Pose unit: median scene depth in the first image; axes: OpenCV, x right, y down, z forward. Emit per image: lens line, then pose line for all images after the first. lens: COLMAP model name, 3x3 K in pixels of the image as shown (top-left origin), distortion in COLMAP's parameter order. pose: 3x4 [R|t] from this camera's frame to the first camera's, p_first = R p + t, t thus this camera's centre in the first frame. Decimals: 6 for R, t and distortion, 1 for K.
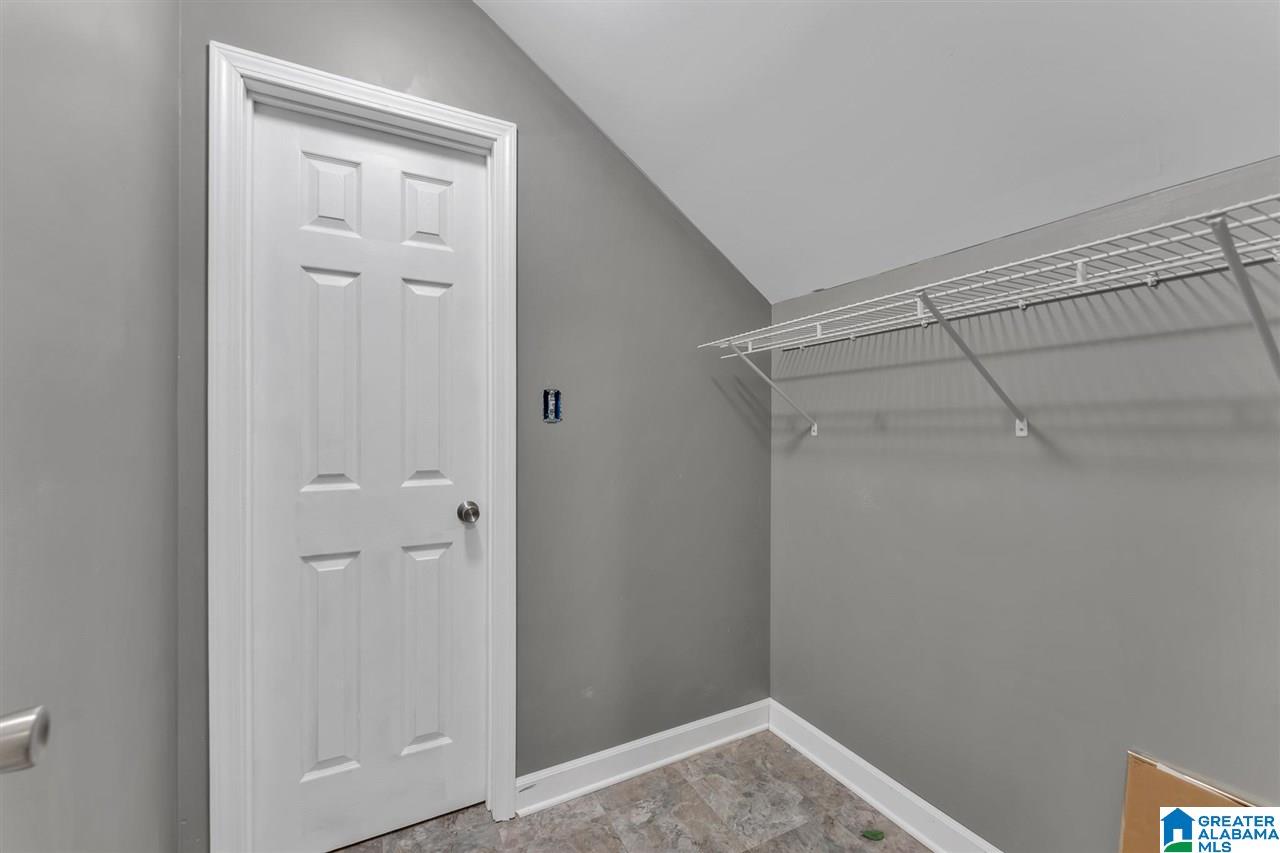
lens RADIAL K [[521.2, 0, 635.7], [0, 521.2, 429.8], [0, 0, 1]] dist [-0.001790, -0.000159]
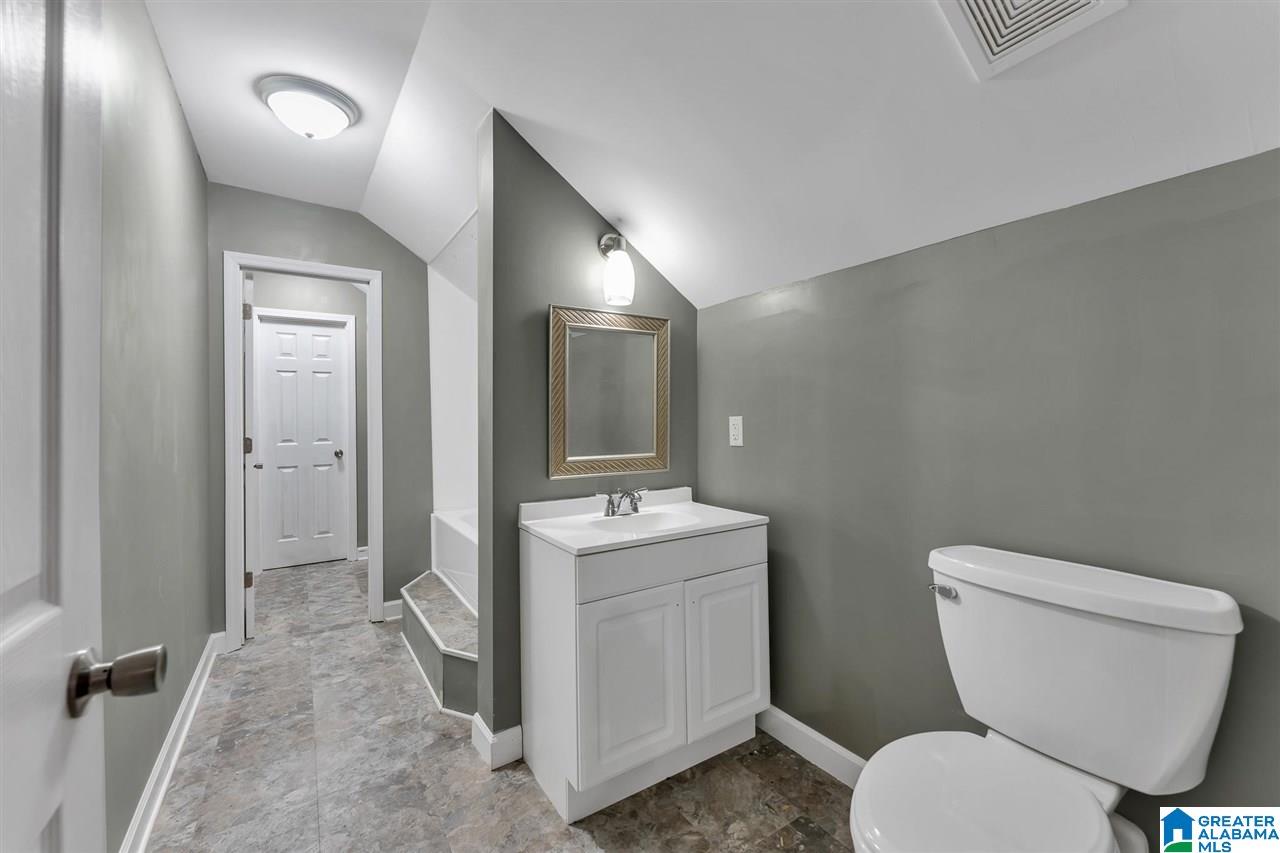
lens RADIAL K [[521.2, 0, 644.7], [0, 521.2, 421.0], [0, 0, 1]] dist [-0.001790, -0.000159]
pose [[0.995204, -0.015946, 0.096508, 1.069588], [0.016882, 0.999818, -0.008896, 0.037337], [-0.096348, 0.010482, 0.995292, -1.987531]]
